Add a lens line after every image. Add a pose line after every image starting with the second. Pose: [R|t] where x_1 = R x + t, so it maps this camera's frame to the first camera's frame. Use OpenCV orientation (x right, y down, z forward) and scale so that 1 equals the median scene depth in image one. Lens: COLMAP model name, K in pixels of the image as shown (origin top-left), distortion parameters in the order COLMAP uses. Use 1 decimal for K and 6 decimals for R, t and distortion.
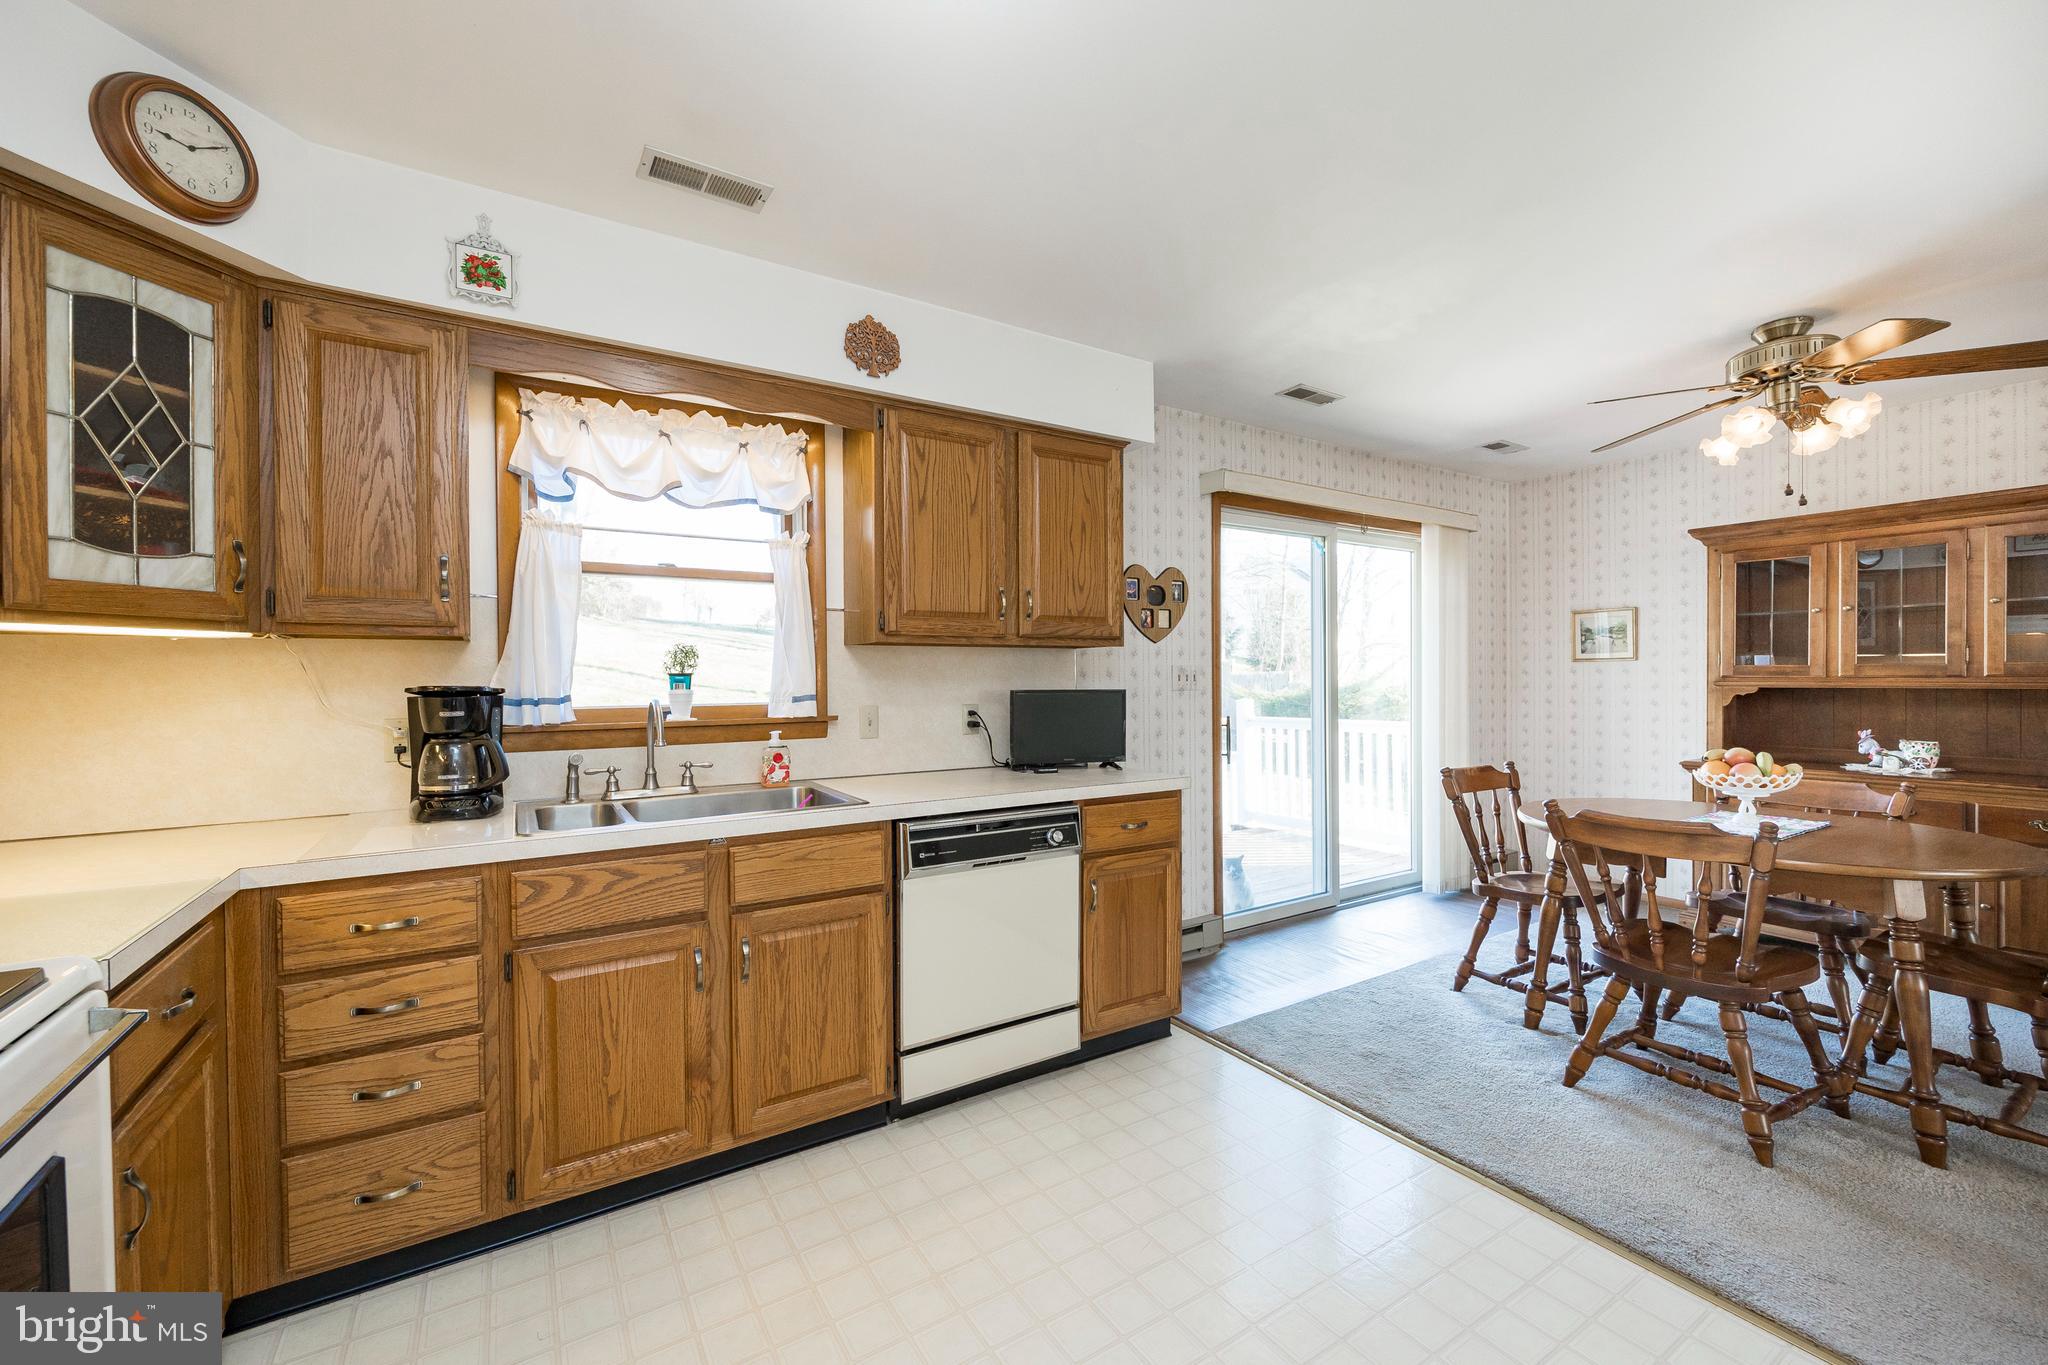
lens RADIAL K [[819.5, 0, 1024.4], [0, 819.5, 683.6], [0, 0, 1]] dist [-0.002298, -0.000013]
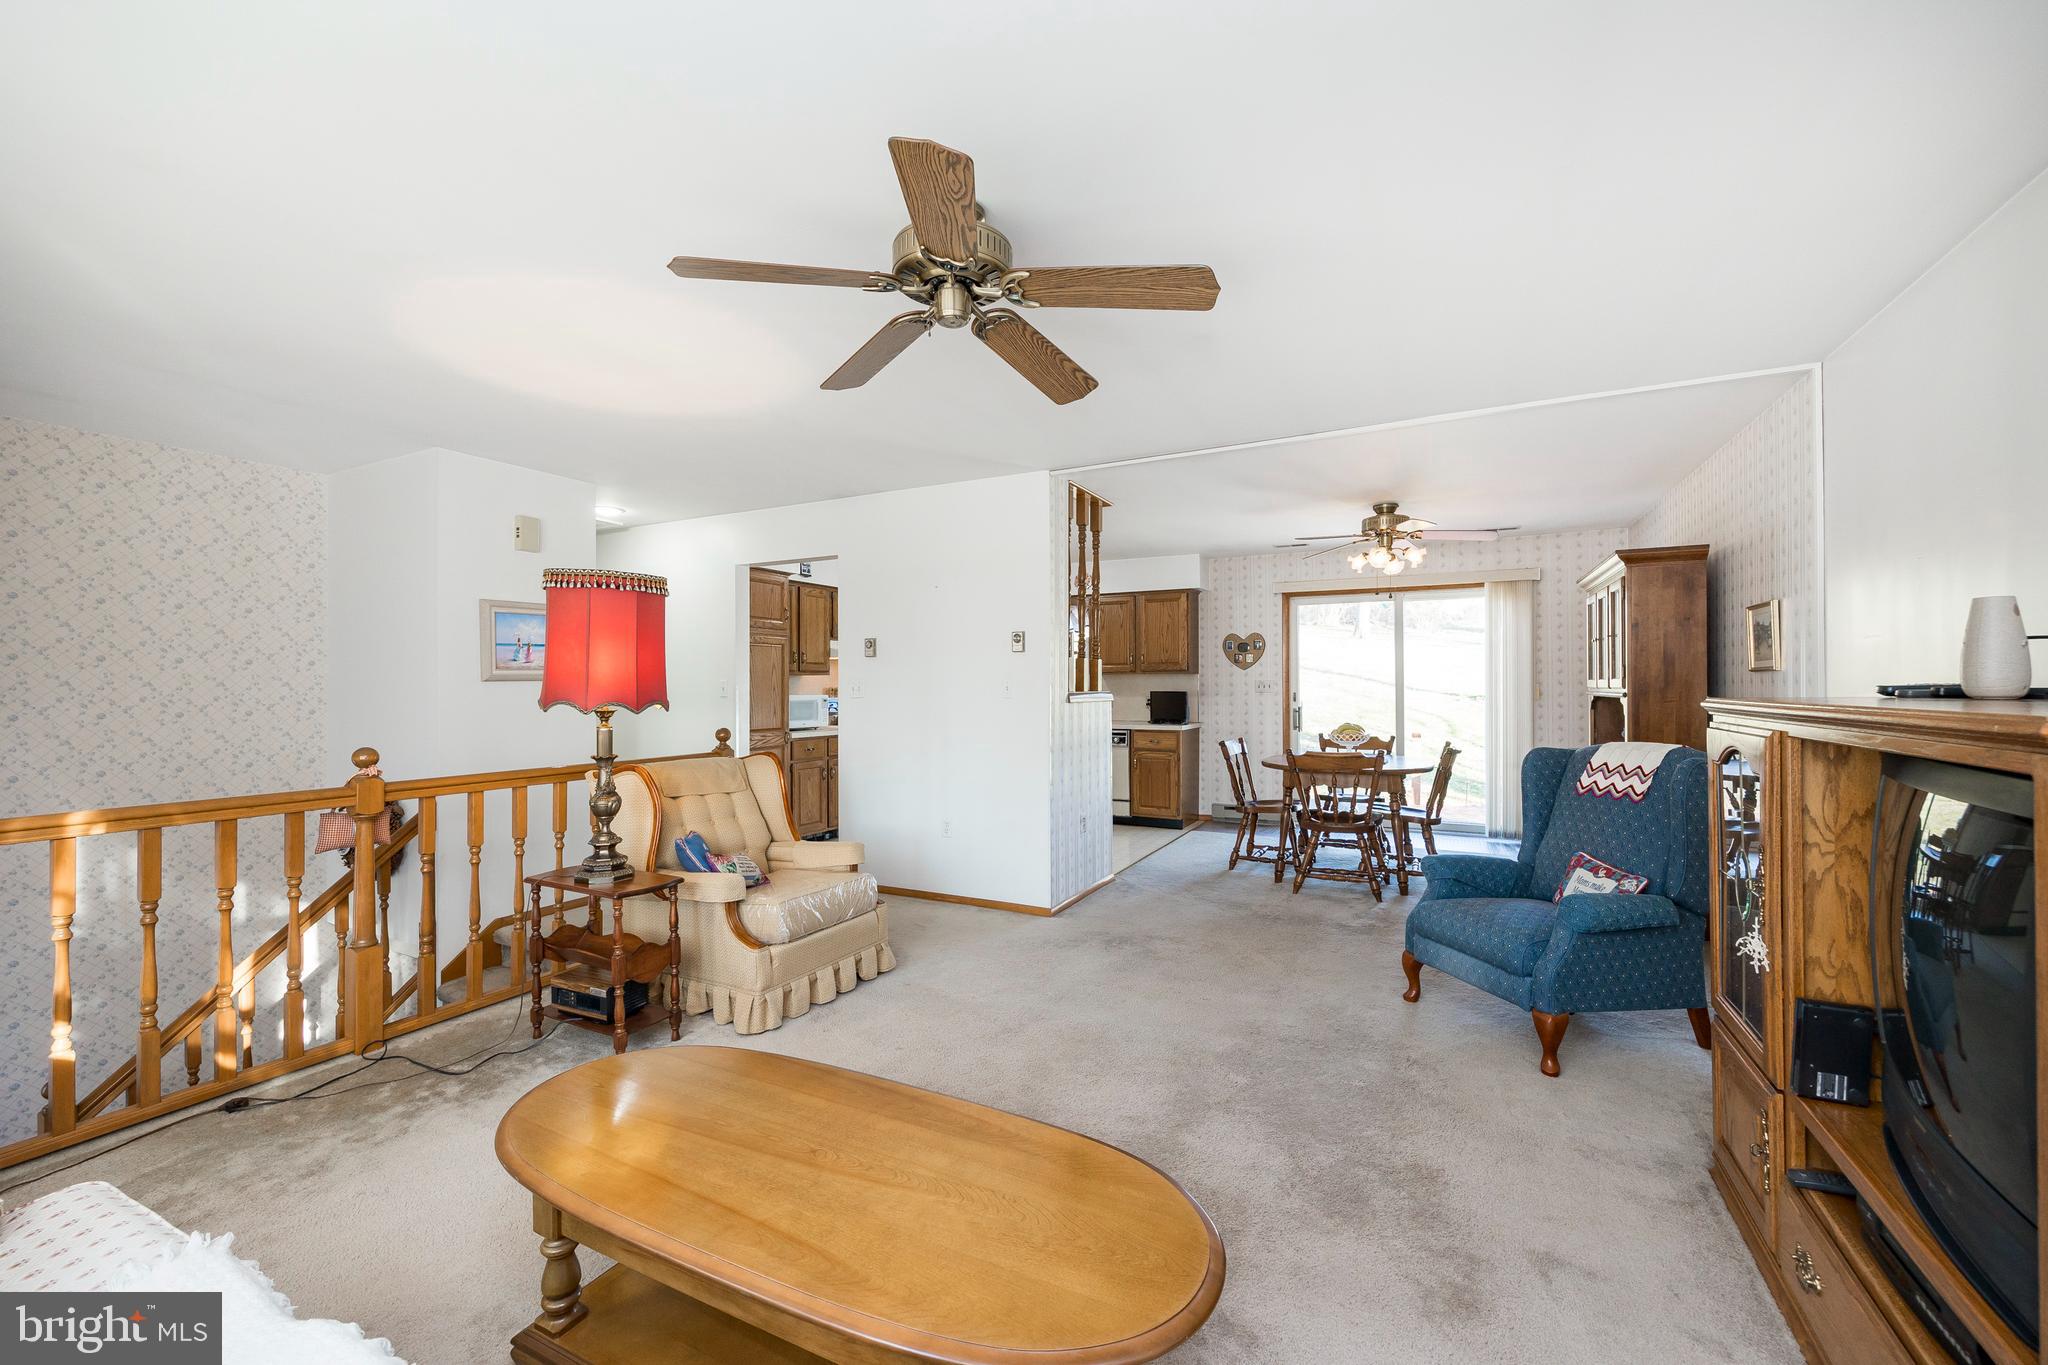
lens RADIAL K [[819.5, 0, 1024.4], [0, 819.5, 683.6], [0, 0, 1]] dist [-0.002298, -0.000013]
pose [[0.510963, 0.002966, -0.859597, 2.246496], [-0.008336, 0.999964, -0.001505, -0.008651], [0.859562, 0.007935, 0.510970, -0.748062]]
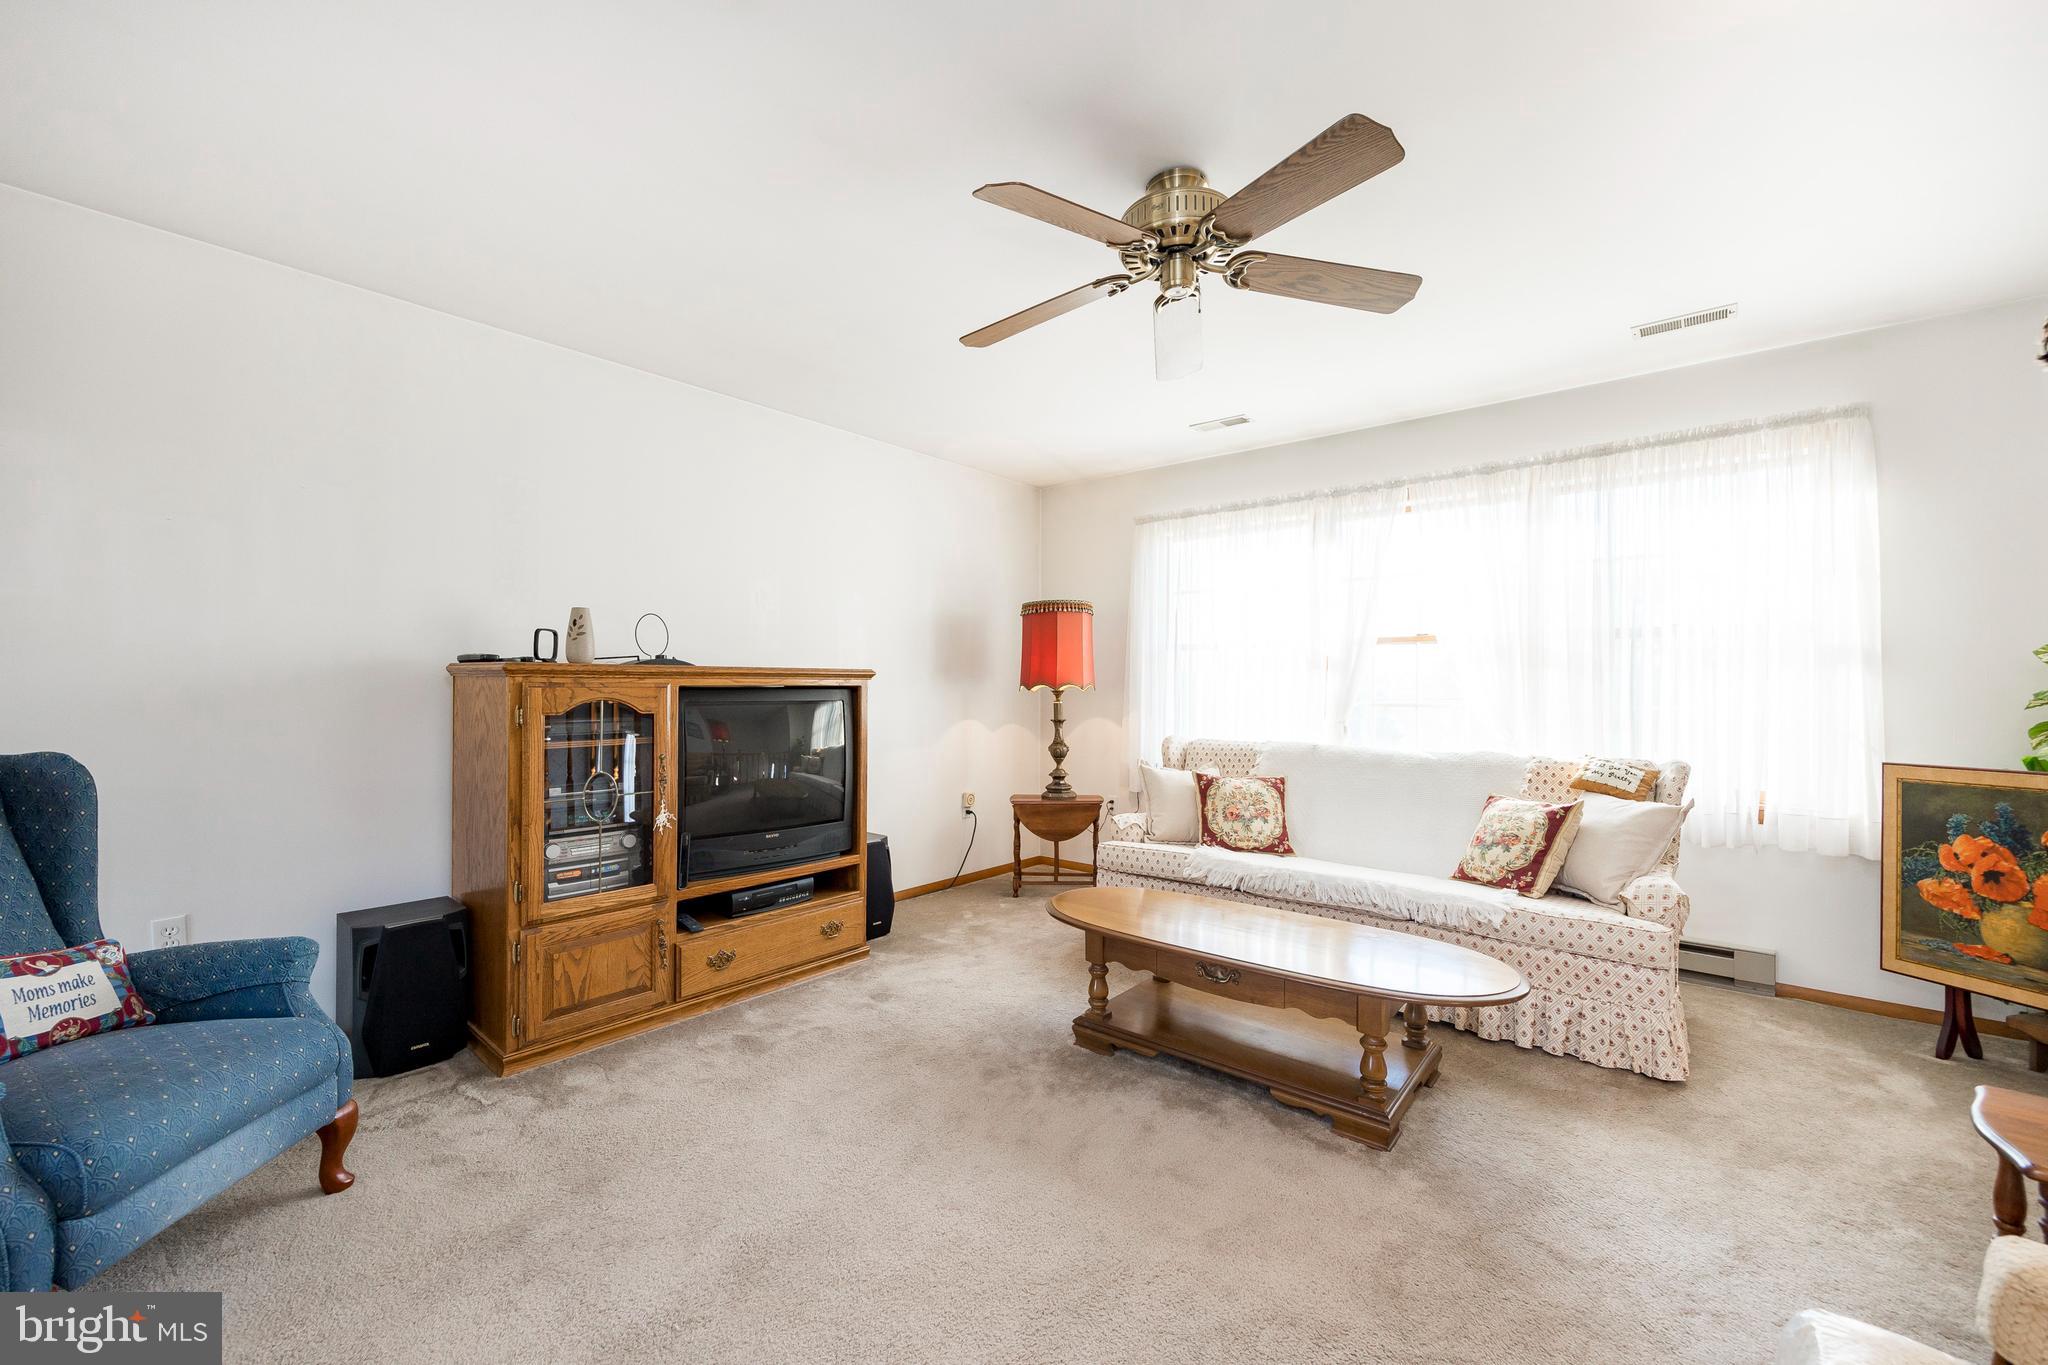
lens RADIAL K [[819.5, 0, 1024.4], [0, 819.5, 683.6], [0, 0, 1]] dist [-0.002298, -0.000013]
pose [[-0.309416, 0.005398, 0.950912, 0.879551], [0.004151, 0.999982, -0.004325, 0.028369], [-0.950918, 0.002609, -0.309432, -0.046016]]
